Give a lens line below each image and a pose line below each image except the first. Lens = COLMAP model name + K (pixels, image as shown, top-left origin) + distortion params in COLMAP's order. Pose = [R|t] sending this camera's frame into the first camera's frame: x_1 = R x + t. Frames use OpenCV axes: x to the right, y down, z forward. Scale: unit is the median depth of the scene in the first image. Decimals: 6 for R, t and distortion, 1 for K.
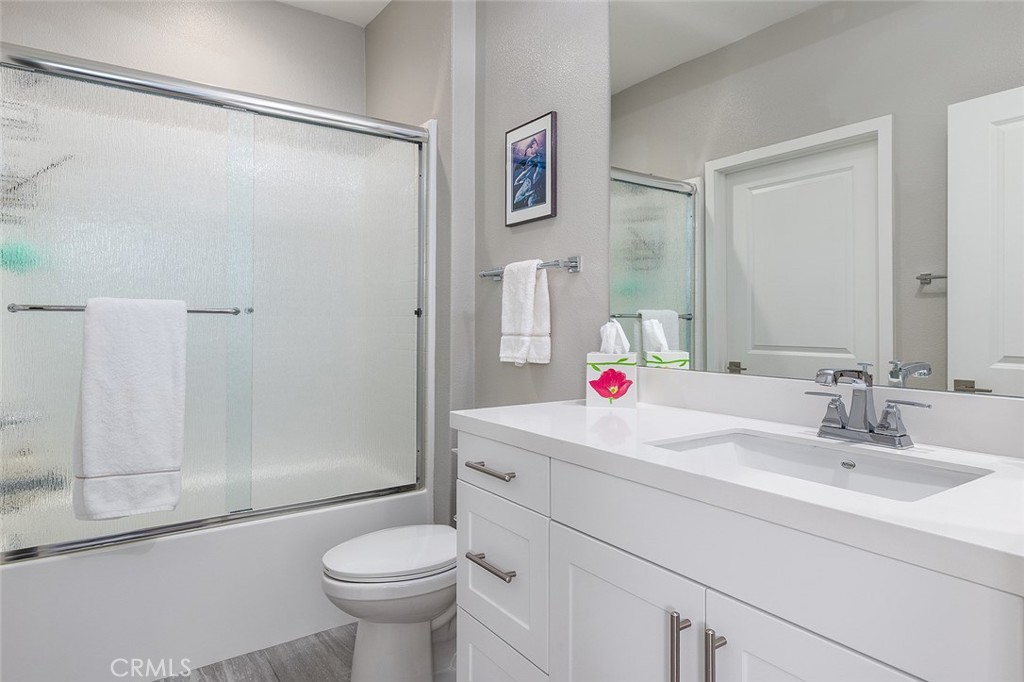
lens RADIAL K [[580.9, 0, 509.1], [0, 580.9, 351.0], [0, 0, 1]] dist [0.002582, 0.001297]
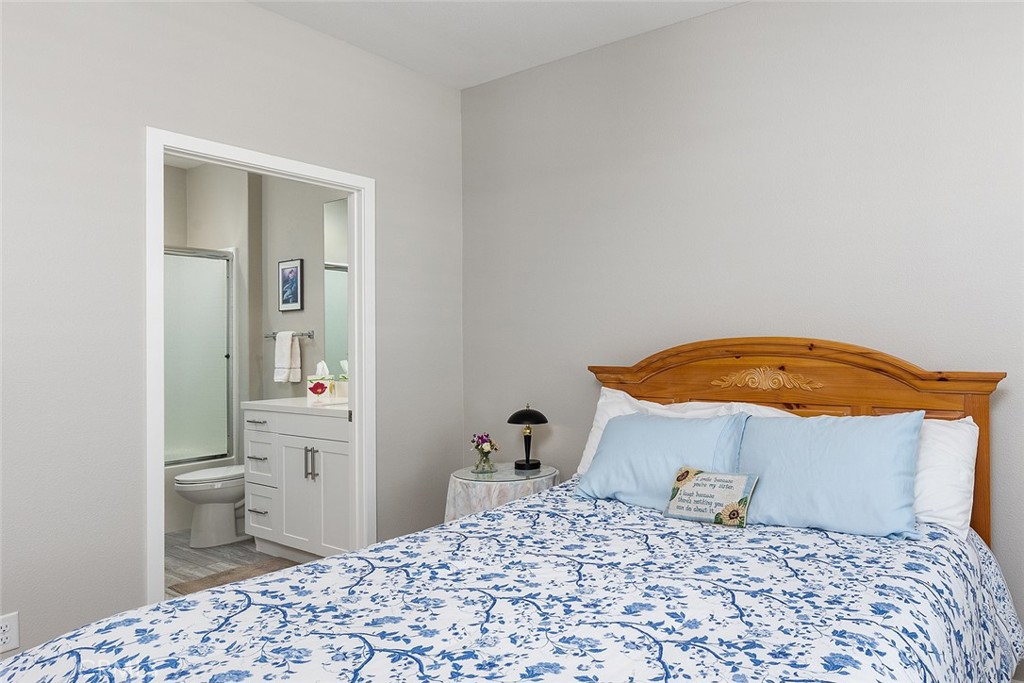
lens RADIAL K [[655.2, 0, 621.9], [0, 655.2, 344.0], [0, 0, 1]] dist [-0.000646, -0.000389]
pose [[0.931181, -0.017474, 0.364138, 0.285773], [0.033760, 0.998692, -0.038406, 0.015652], [-0.362991, 0.048057, 0.930553, -1.563633]]
